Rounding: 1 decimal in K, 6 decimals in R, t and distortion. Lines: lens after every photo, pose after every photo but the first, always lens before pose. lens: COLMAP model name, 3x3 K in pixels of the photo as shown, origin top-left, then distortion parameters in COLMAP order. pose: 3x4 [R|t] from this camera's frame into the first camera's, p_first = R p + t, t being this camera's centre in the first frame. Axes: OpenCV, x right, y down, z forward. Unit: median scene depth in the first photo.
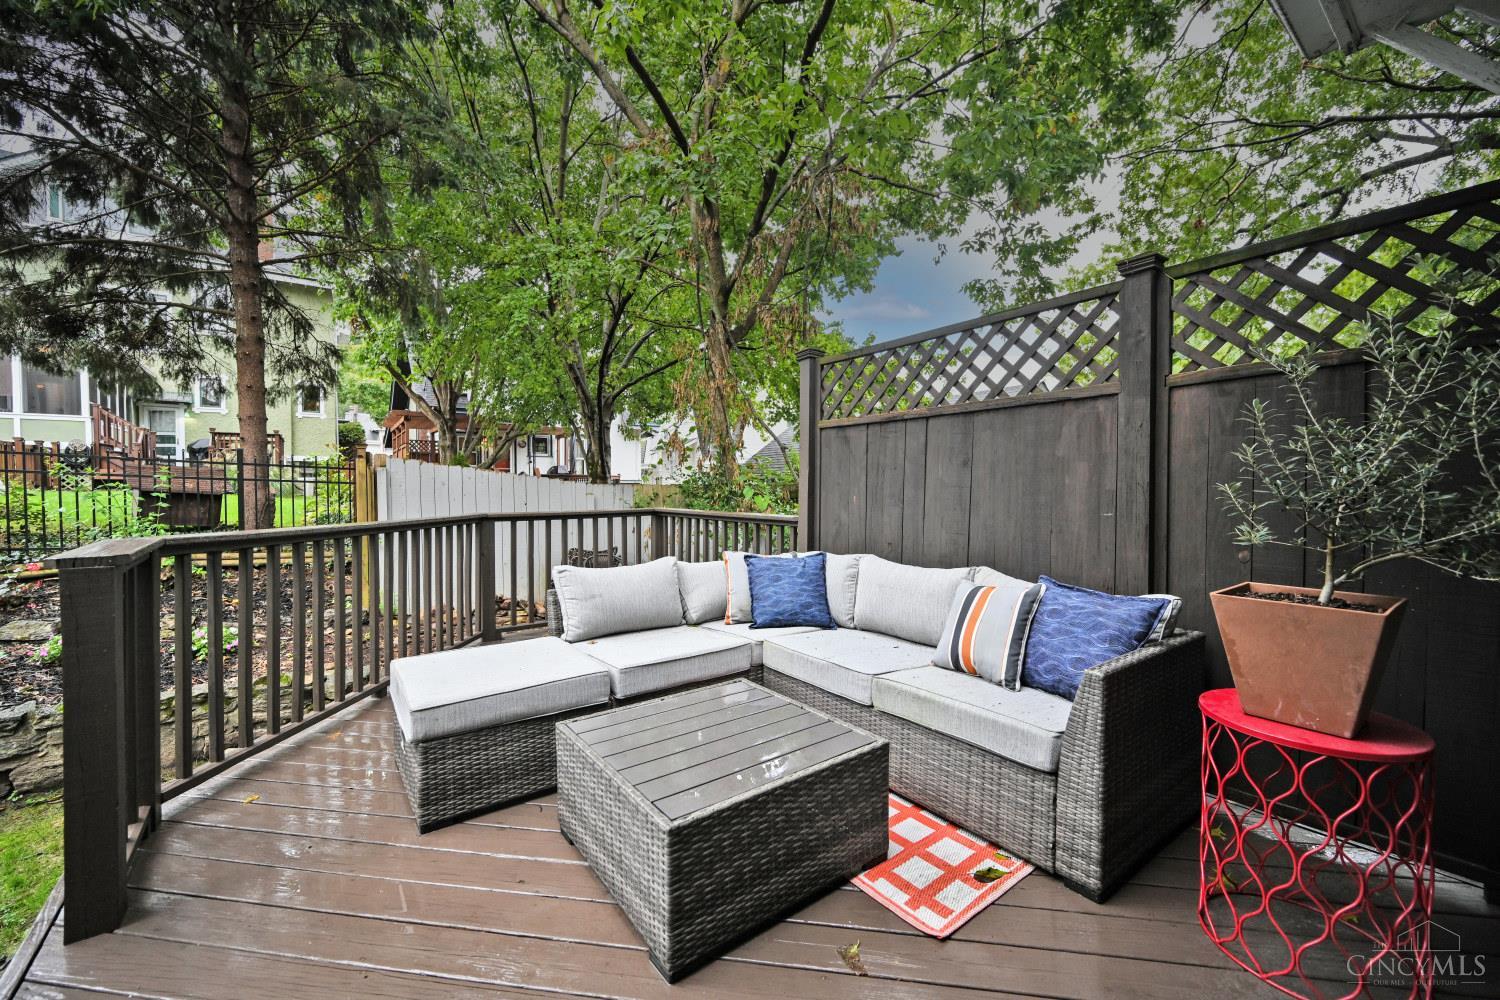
lens RADIAL K [[602.6, 0, 753.1], [0, 602.6, 504.4], [0, 0, 1]] dist [0.001032, -0.000223]
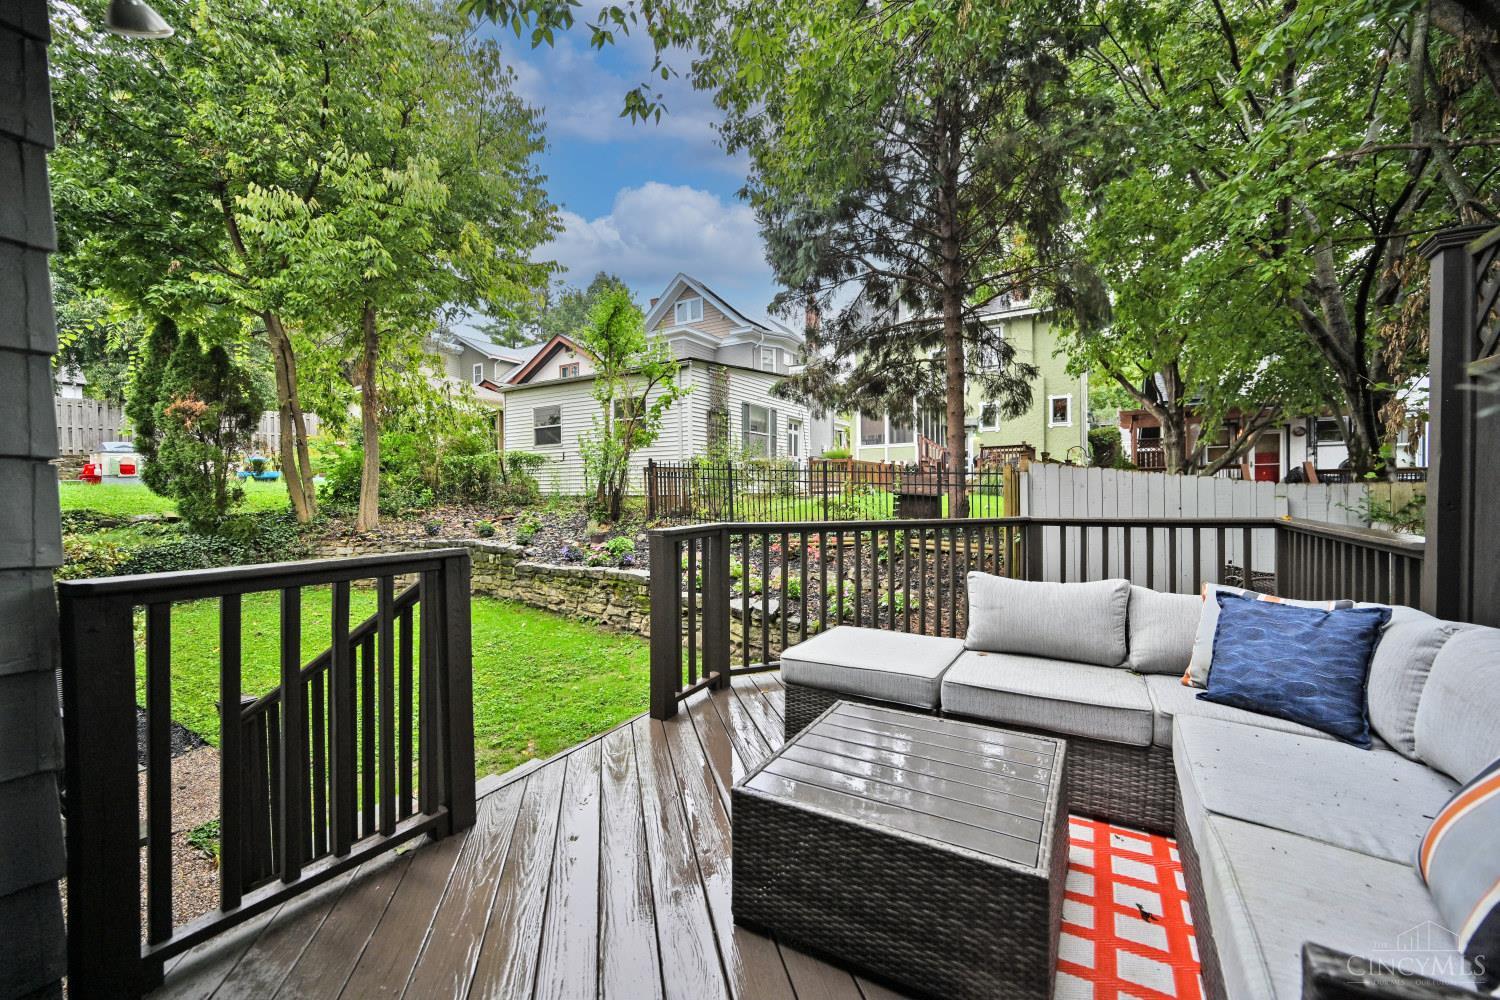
lens RADIAL K [[602.6, 0, 754.0], [0, 602.6, 499.4], [0, 0, 1]] dist [0.001032, -0.000223]
pose [[0.371586, 0.008130, -0.928363, 0.200181], [-0.015465, 0.999877, 0.002566, -0.006149], [0.928270, 0.013403, 0.371666, 0.123786]]
